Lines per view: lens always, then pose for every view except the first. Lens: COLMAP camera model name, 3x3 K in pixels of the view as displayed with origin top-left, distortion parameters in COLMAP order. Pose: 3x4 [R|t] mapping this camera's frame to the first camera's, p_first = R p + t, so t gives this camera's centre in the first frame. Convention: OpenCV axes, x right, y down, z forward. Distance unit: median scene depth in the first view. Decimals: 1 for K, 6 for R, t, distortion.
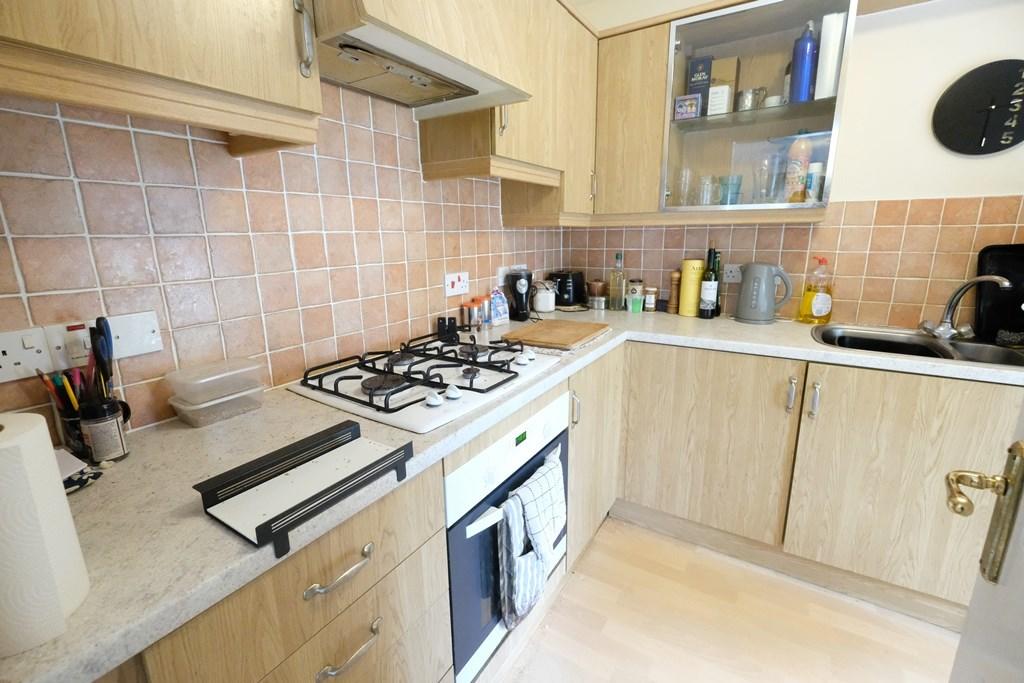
lens RADIAL K [[443.8, 0, 513.5], [0, 443.8, 336.7], [0, 0, 1]] dist [0.001409, 0.000696]
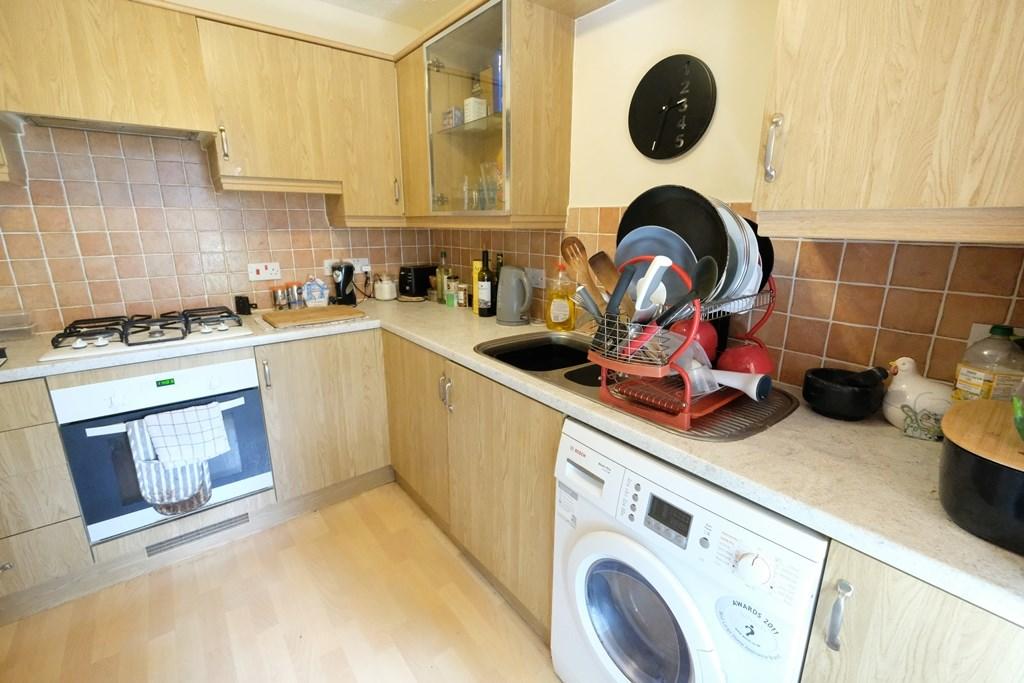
lens RADIAL K [[443.8, 0, 513.5], [0, 443.8, 336.7], [0, 0, 1]] dist [0.001409, 0.000696]
pose [[0.938911, 0.098940, -0.329631, 1.144807], [-0.090910, 0.995066, 0.039728, -0.054874], [0.331935, -0.007334, 0.943274, 0.028595]]
